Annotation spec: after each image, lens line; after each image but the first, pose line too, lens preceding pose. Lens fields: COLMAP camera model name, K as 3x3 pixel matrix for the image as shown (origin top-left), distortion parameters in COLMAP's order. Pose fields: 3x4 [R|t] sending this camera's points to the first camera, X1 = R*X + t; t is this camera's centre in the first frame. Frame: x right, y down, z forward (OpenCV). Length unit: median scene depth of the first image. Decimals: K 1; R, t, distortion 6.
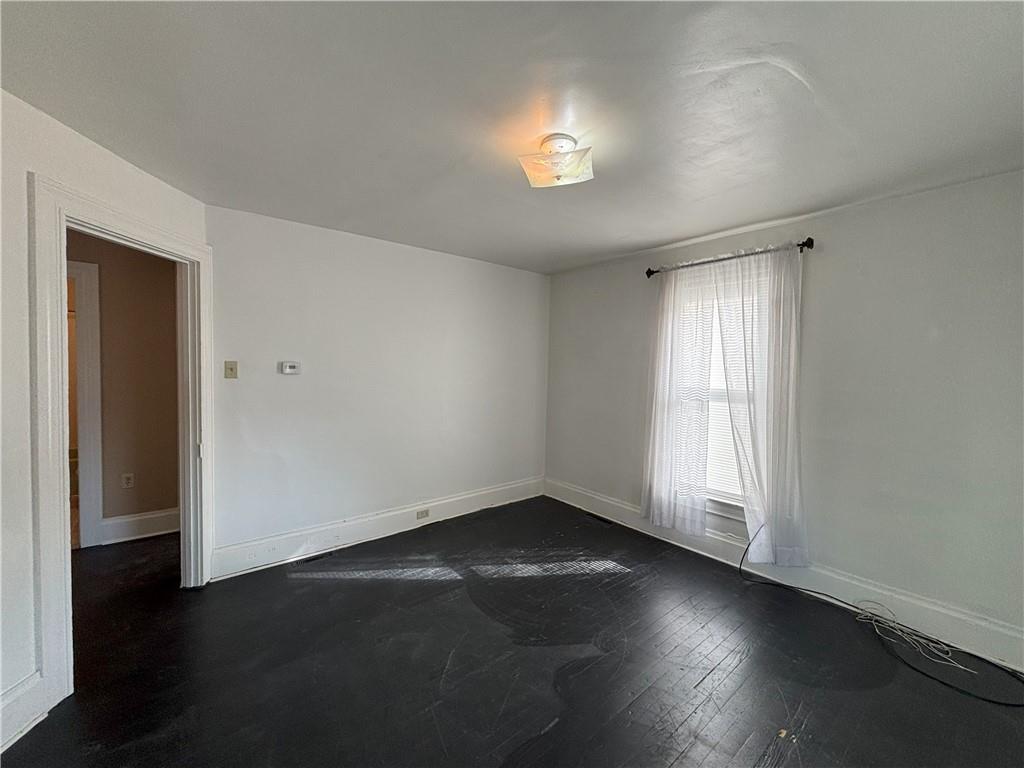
lens RADIAL K [[415.2, 0, 510.1], [0, 415.2, 384.4], [0, 0, 1]] dist [0.008083, 0.000204]
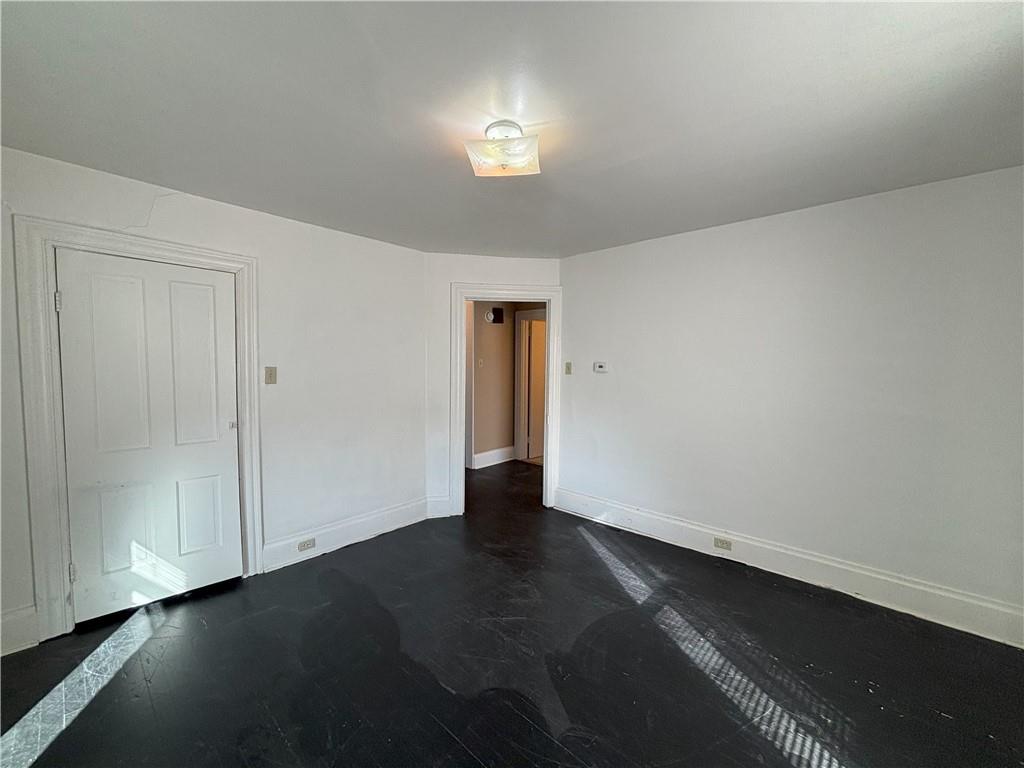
lens RADIAL K [[415.2, 0, 510.1], [0, 415.2, 384.4], [0, 0, 1]] dist [0.008083, 0.000204]
pose [[0.144802, 0.039094, -0.988688, 0.665682], [-0.050340, 0.998216, 0.032098, -0.014366], [0.988179, 0.045123, 0.146512, 0.546192]]
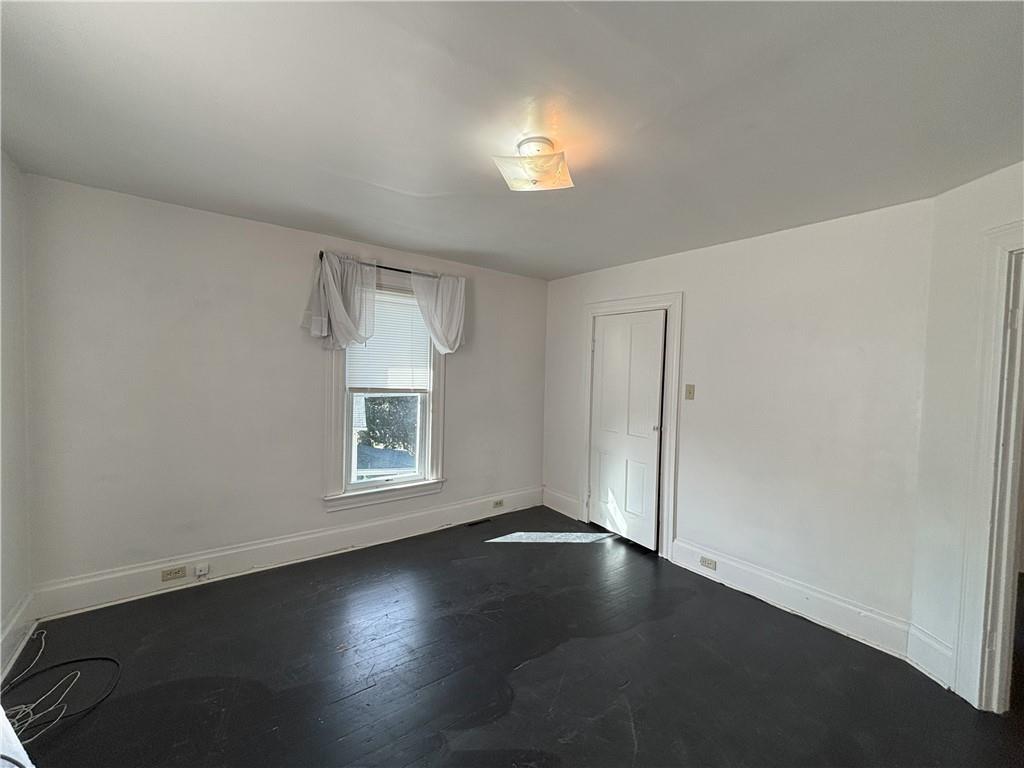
lens RADIAL K [[415.2, 0, 510.1], [0, 415.2, 384.4], [0, 0, 1]] dist [0.008083, 0.000204]
pose [[-0.998282, -0.047931, 0.033707, 0.075151], [-0.045302, 0.996165, 0.074848, -0.054888], [-0.037166, 0.073193, -0.996625, 1.221972]]
